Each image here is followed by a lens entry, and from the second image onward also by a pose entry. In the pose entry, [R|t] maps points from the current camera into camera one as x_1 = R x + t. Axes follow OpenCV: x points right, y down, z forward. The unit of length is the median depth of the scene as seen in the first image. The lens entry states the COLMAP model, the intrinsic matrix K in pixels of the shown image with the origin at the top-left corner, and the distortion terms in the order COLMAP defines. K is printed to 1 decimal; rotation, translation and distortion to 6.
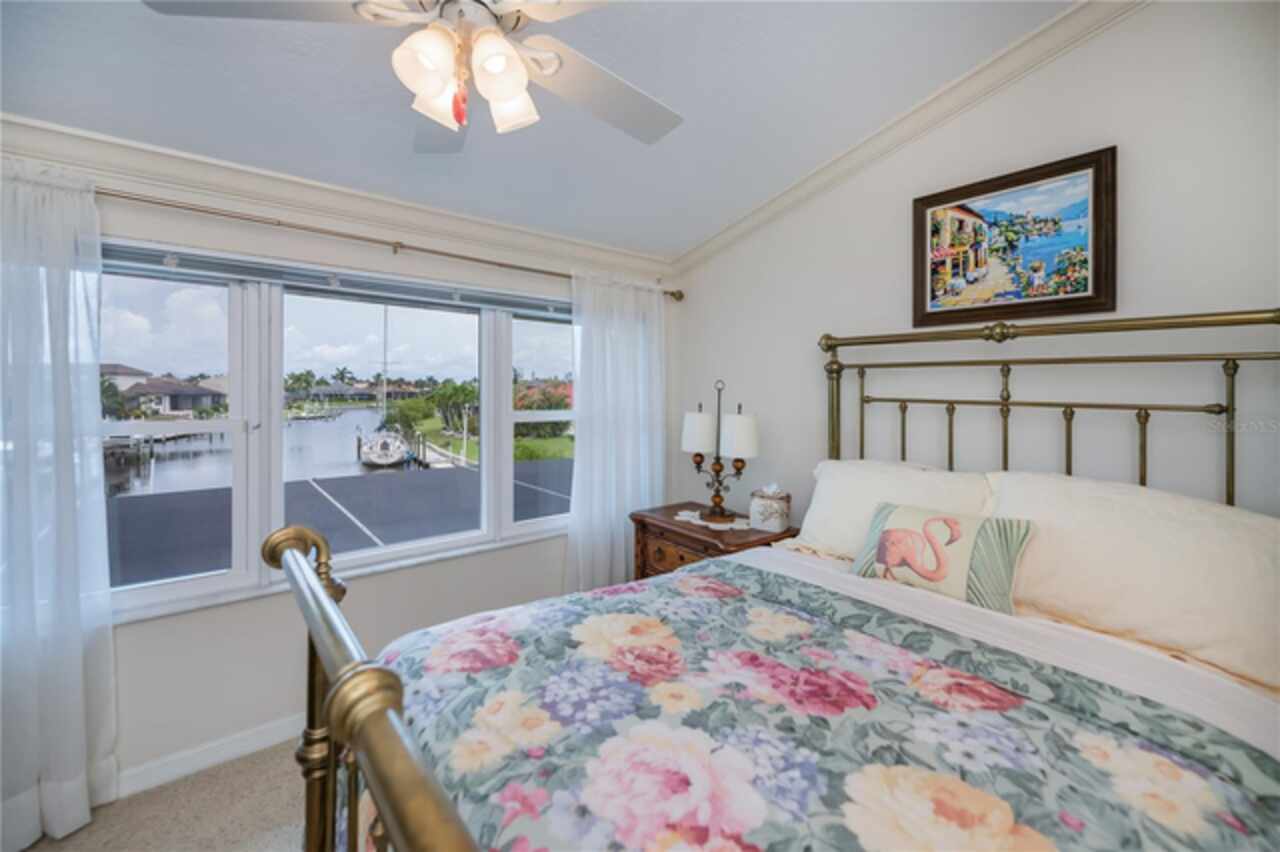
lens RADIAL K [[508.9, 0, 632.7], [0, 508.9, 392.8], [0, 0, 1]] dist [0.001060, -0.002359]
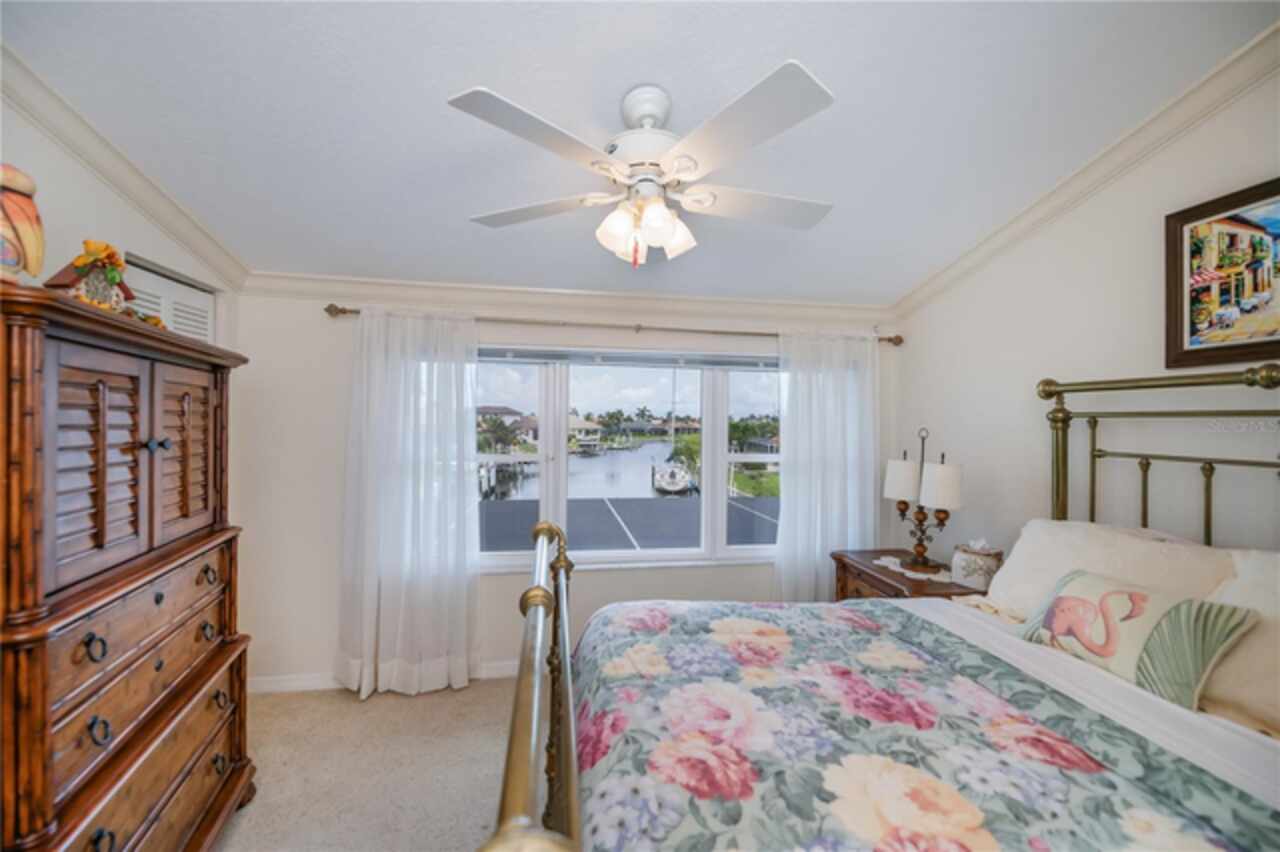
lens RADIAL K [[508.9, 0, 643.6], [0, 508.9, 422.1], [0, 0, 1]] dist [0.001060, -0.002359]
pose [[0.862575, 0.001424, -0.505927, 0.250425], [-0.006946, 0.999935, -0.009029, -0.029830], [0.505881, 0.011302, 0.862529, -0.159445]]
